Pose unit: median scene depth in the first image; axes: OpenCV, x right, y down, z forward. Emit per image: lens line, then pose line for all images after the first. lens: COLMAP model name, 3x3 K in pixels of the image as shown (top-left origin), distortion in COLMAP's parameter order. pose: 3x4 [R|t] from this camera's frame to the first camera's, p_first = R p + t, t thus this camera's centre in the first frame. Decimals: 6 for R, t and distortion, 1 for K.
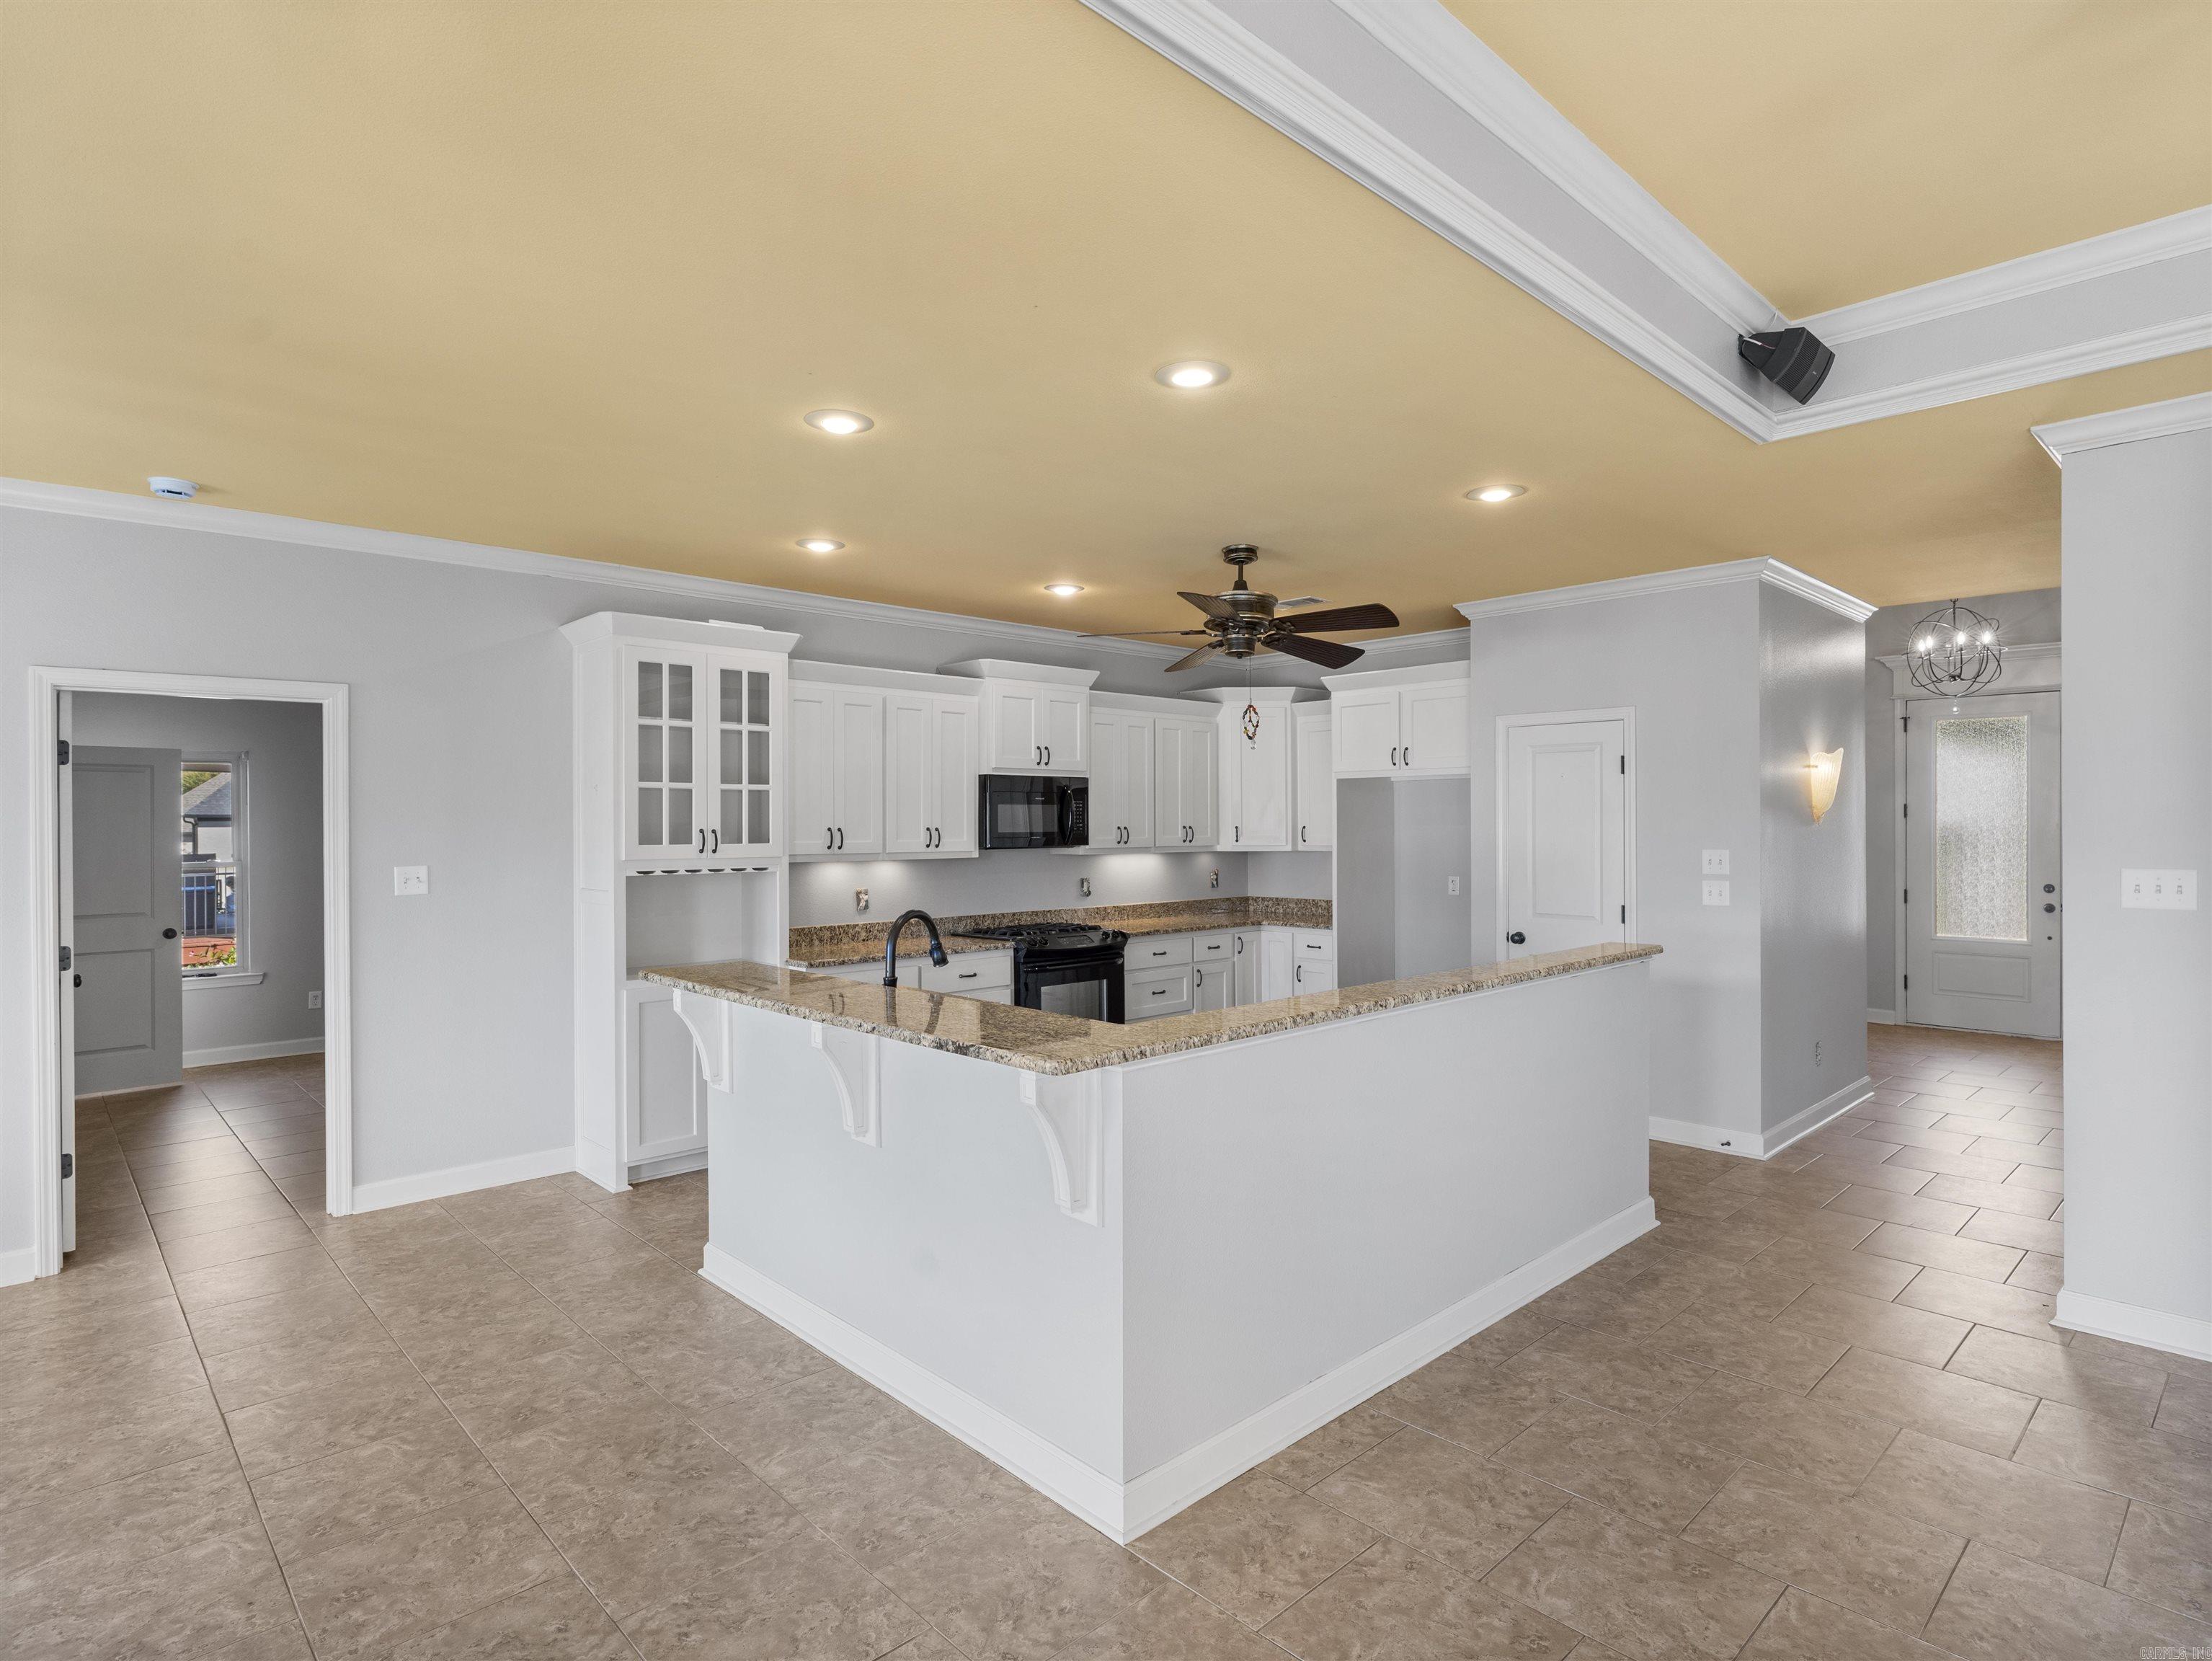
lens RADIAL K [[1176.7, 0, 1065.6], [0, 1176.7, 815.2], [0, 0, 1]] dist [-0.006326, 0.002339]
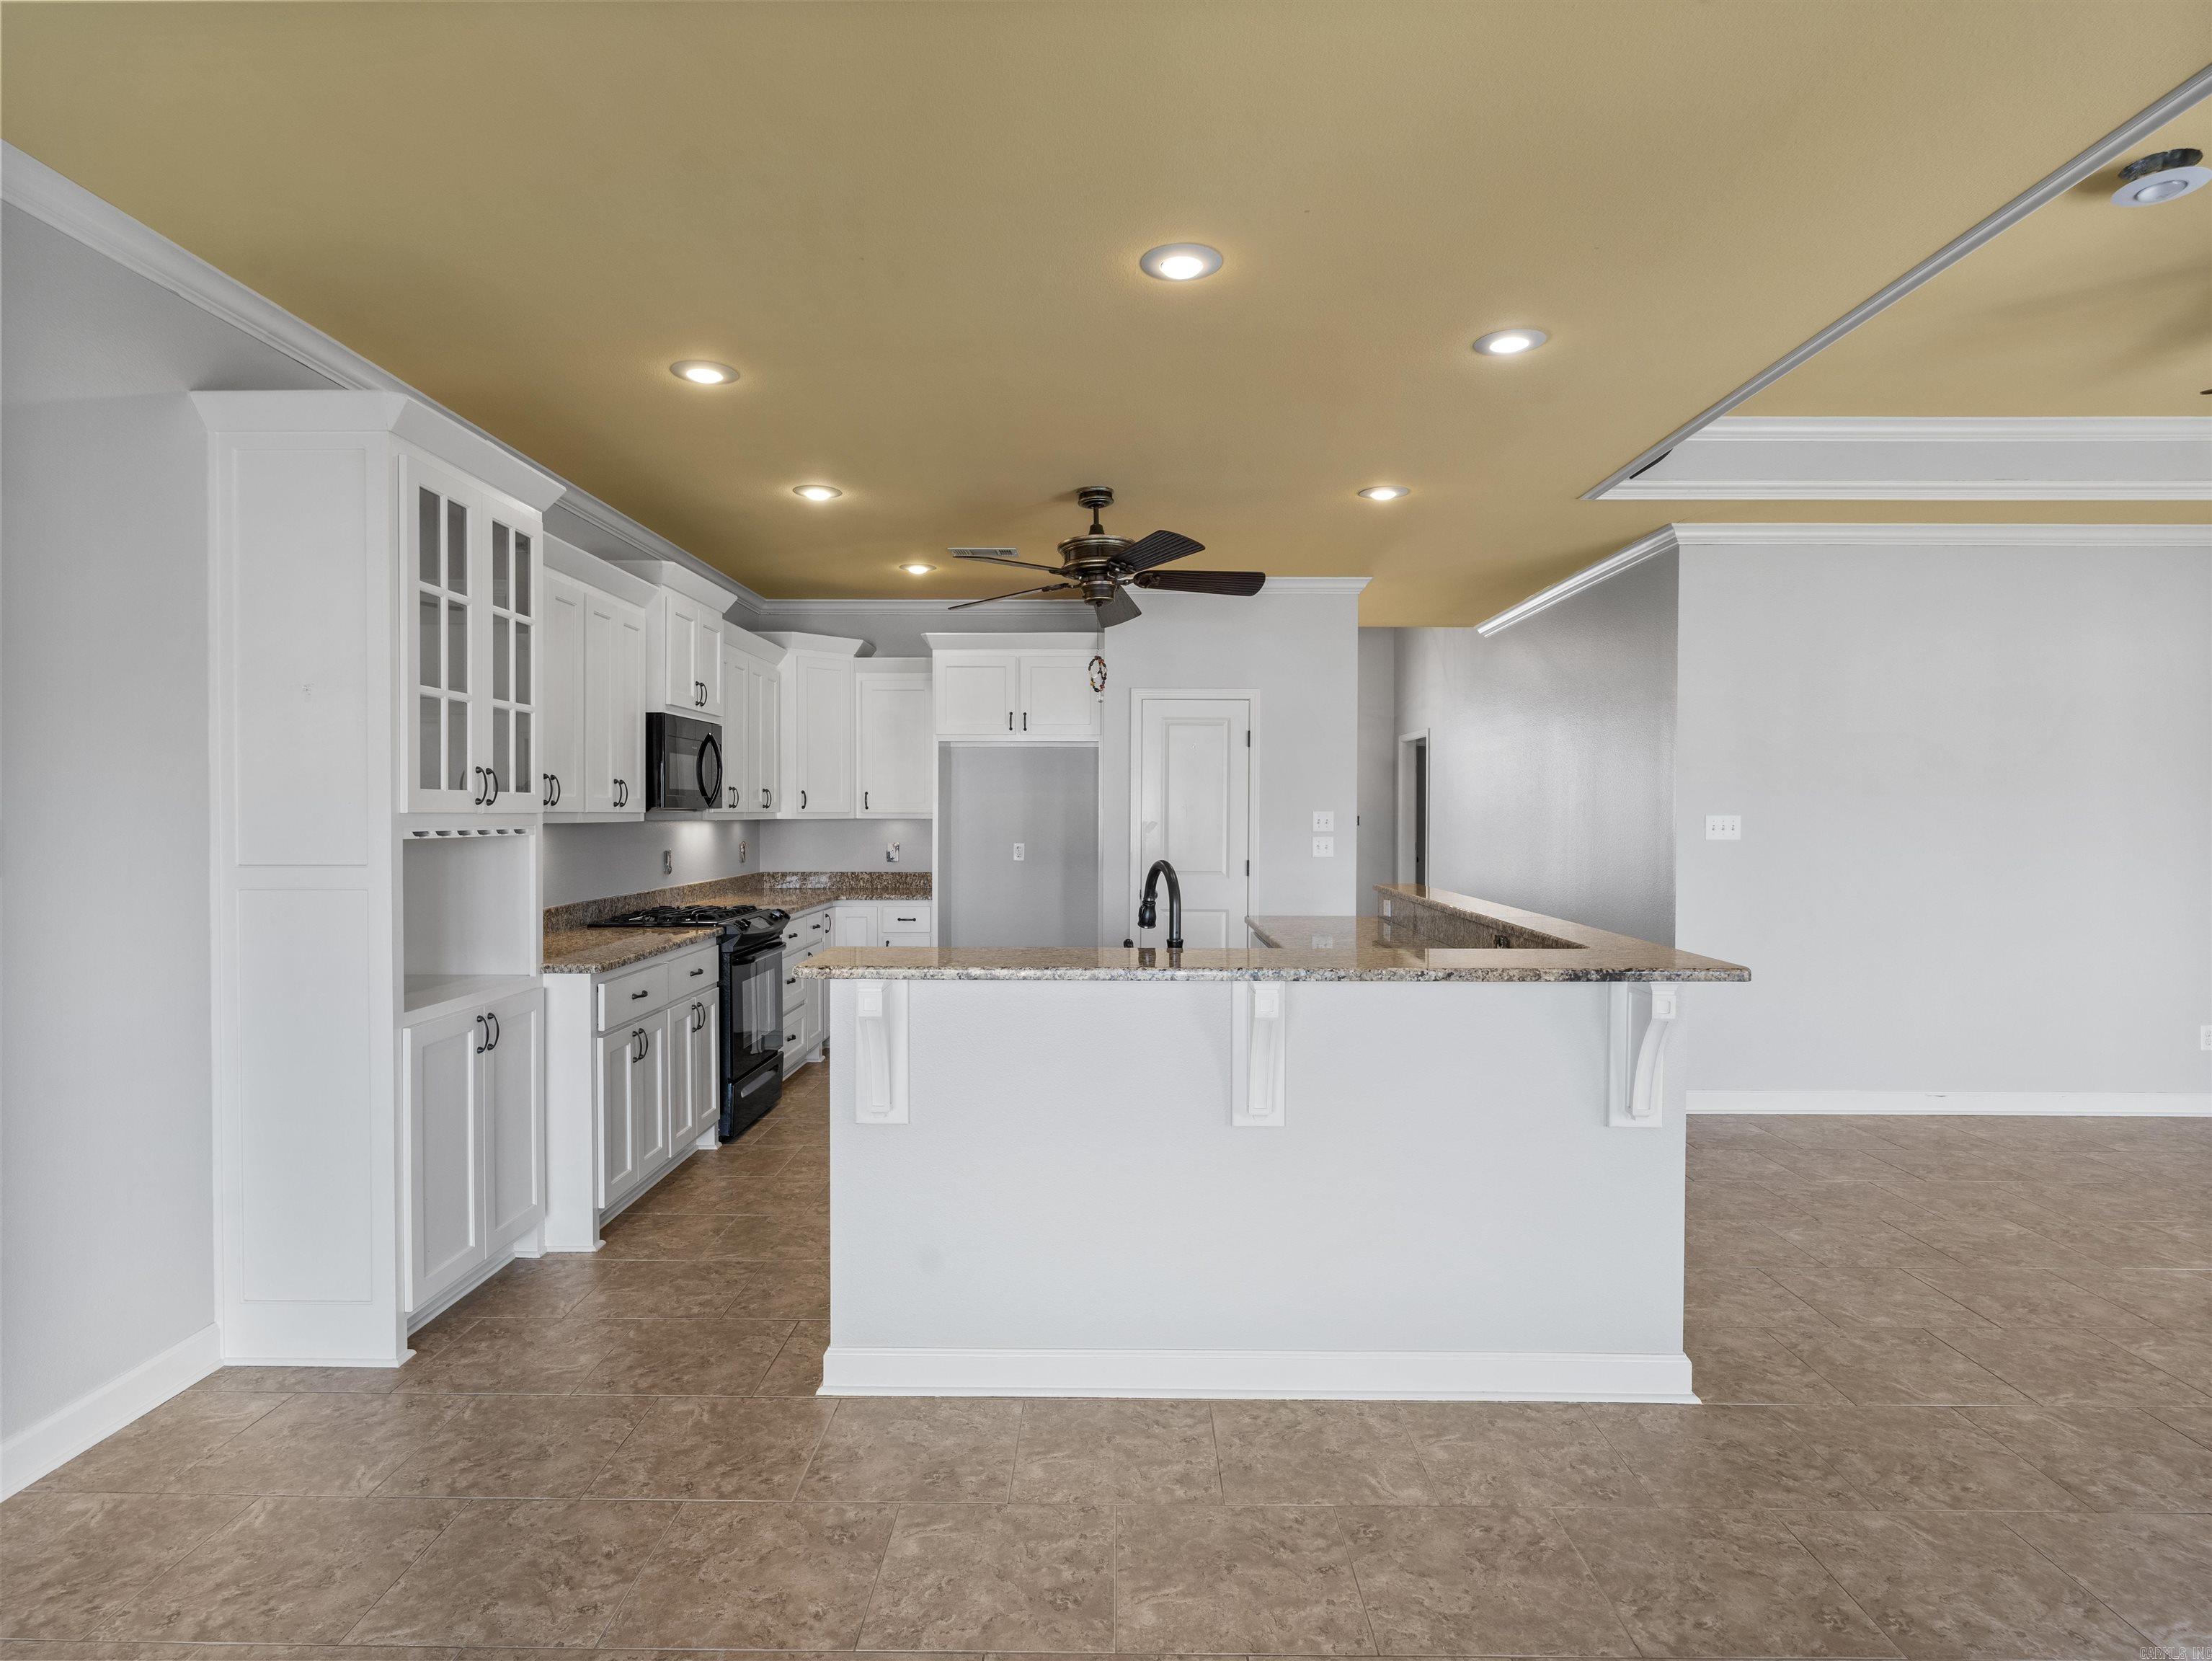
lens RADIAL K [[1249.7, 0, 1084.0], [0, 1249.7, 826.8], [0, 0, 1]] dist [-0.001543, -0.003930]
pose [[0.685938, -0.002015, 0.727657, -0.569816], [-0.011925, 0.999831, 0.014010, 0.030252], [-0.727563, -0.018288, 0.685798, 0.292547]]
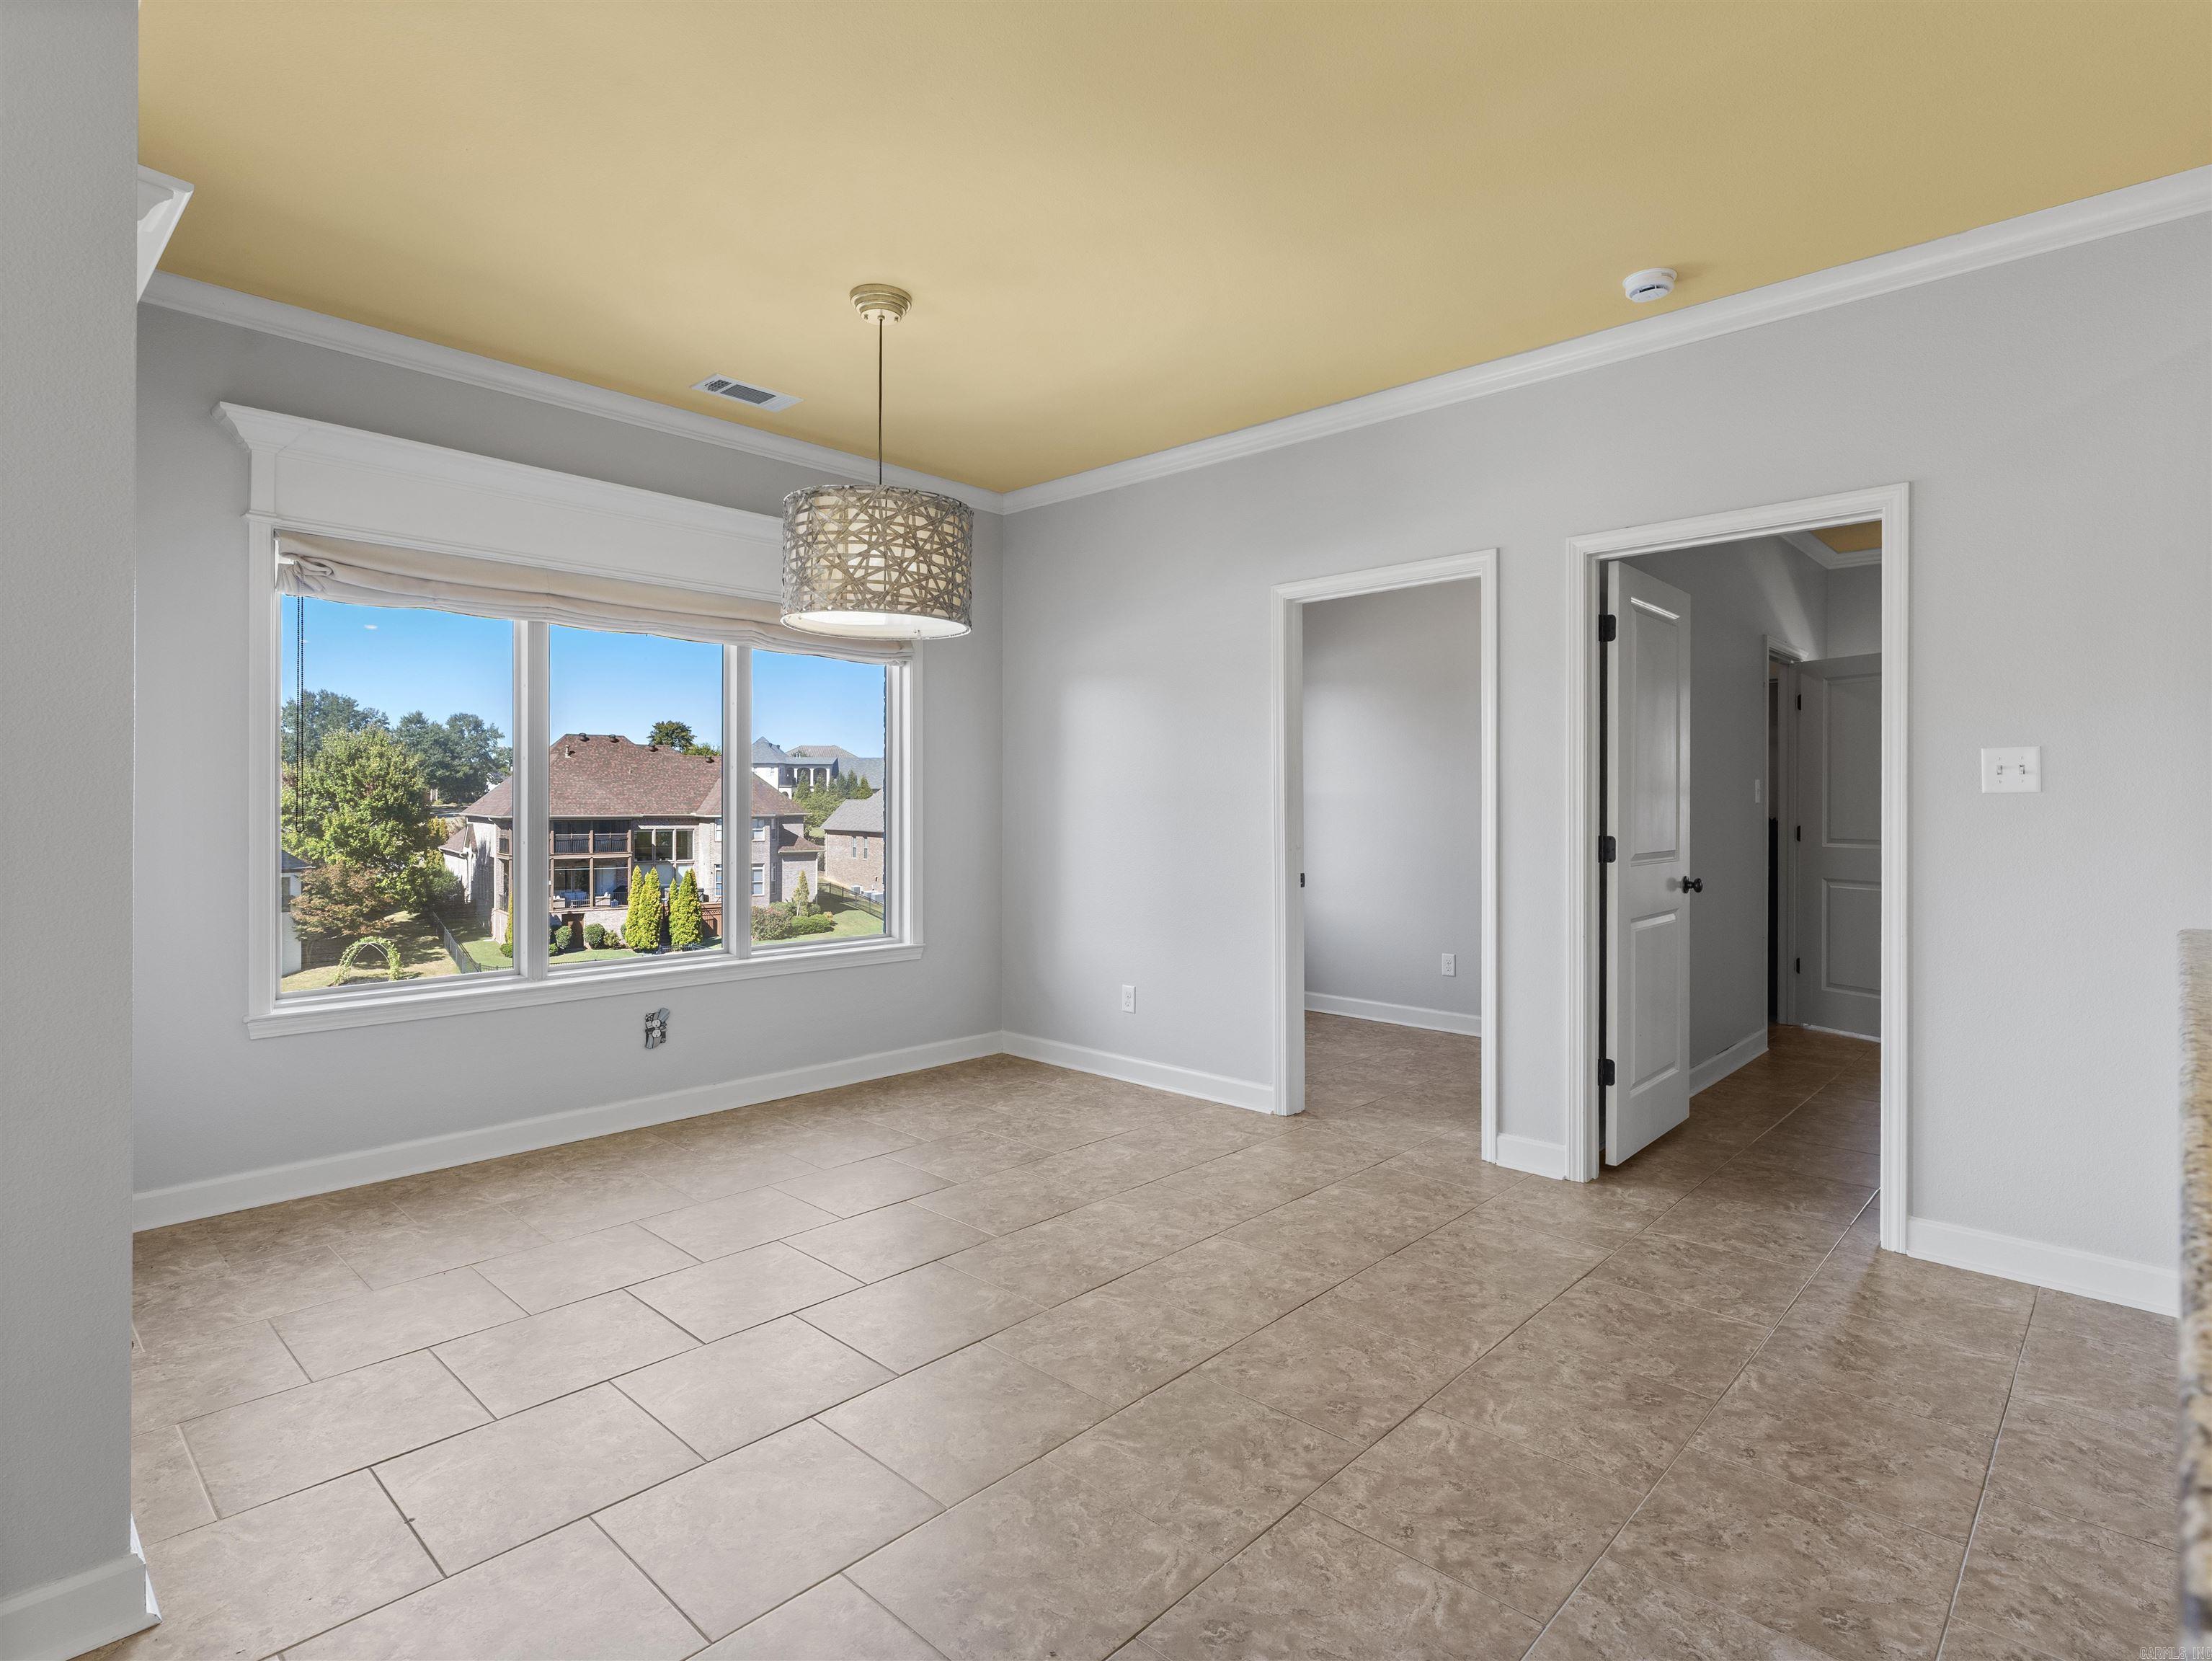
lens RADIAL K [[1128.3, 0, 1135.2], [0, 1128.3, 814.8], [0, 0, 1]] dist [-0.007746, 0.000636]
pose [[0.095954, 0.020116, -0.995182, -0.001038], [0.004037, 0.999780, 0.020598, 0.059930], [0.995378, -0.005994, 0.095852, 0.436553]]
